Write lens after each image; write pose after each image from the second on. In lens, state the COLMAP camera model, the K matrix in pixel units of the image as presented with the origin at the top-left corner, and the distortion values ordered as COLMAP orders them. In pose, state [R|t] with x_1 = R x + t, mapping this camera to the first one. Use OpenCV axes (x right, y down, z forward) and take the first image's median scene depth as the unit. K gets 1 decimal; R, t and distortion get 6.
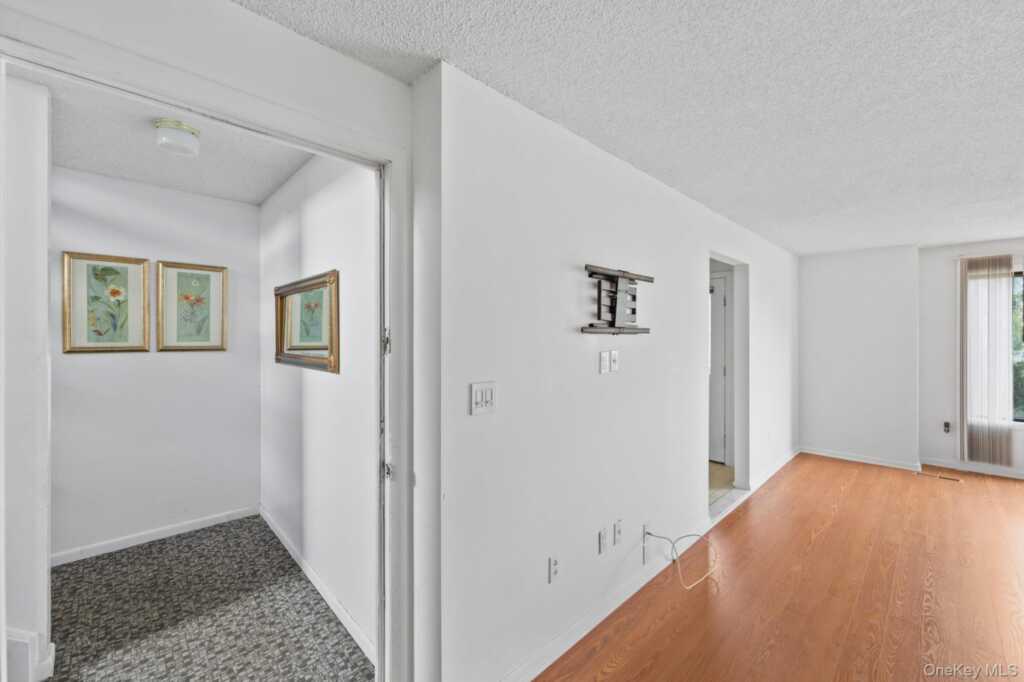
lens RADIAL K [[408.7, 0, 512.0], [0, 408.7, 341.0], [0, 0, 1]] dist [-0.000362, -0.000414]
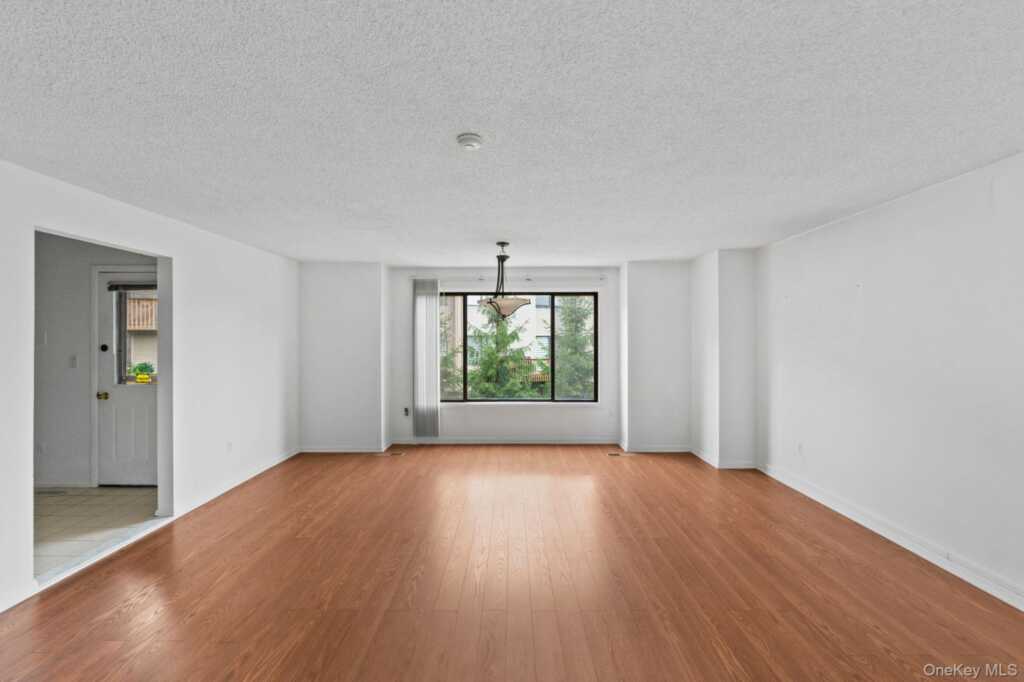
lens RADIAL K [[408.7, 0, 512.0], [0, 408.7, 341.0], [0, 0, 1]] dist [-0.000362, -0.000414]
pose [[0.696657, -0.001855, 0.717402, 0.425196], [0.006528, 0.999972, -0.003754, -0.000849], [-0.717375, 0.007298, 0.696649, -0.121707]]
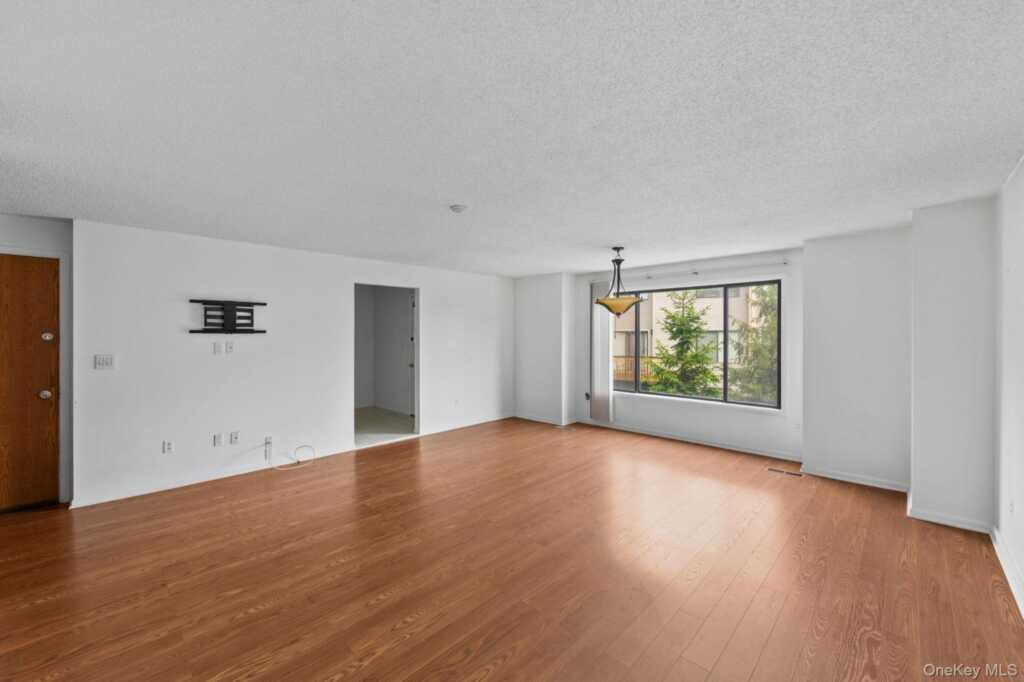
lens RADIAL K [[408.7, 0, 512.0], [0, 408.7, 341.0], [0, 0, 1]] dist [-0.000362, -0.000414]
pose [[0.999411, 0.002893, 0.034183, 0.811001], [-0.003119, 0.999974, 0.006575, 0.001196], [-0.034163, -0.006678, 0.999394, -0.513736]]
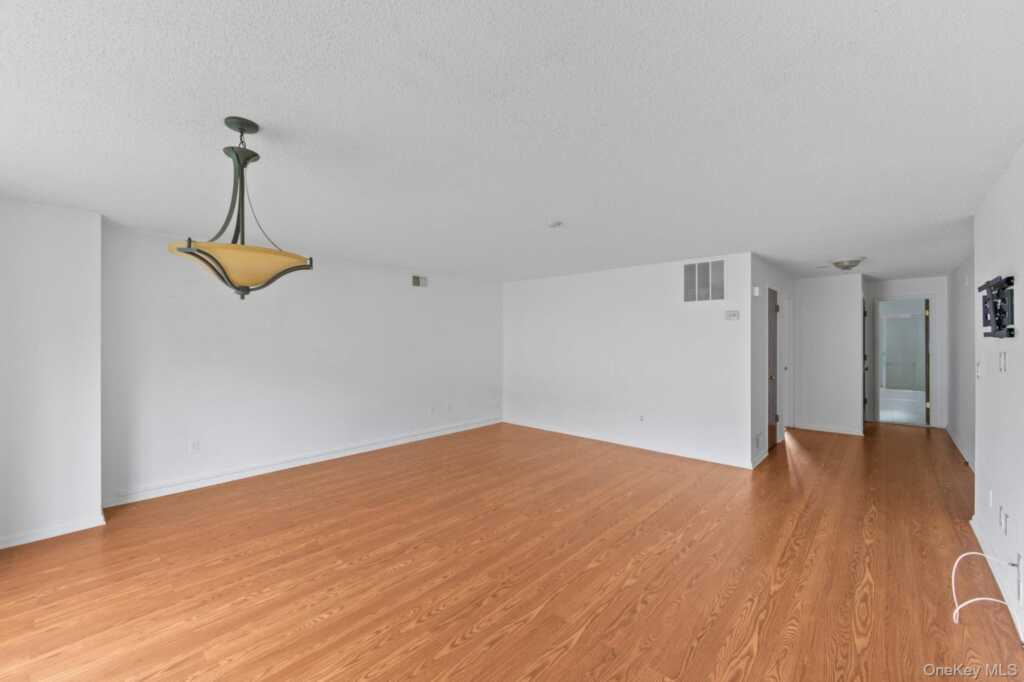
lens RADIAL K [[408.7, 0, 512.0], [0, 408.7, 341.0], [0, 0, 1]] dist [-0.000362, -0.000414]
pose [[-0.997417, 0.001162, -0.071821, 0.884066], [0.001101, 0.999999, 0.000890, -0.002874], [0.071822, 0.000808, -0.997417, 1.084938]]
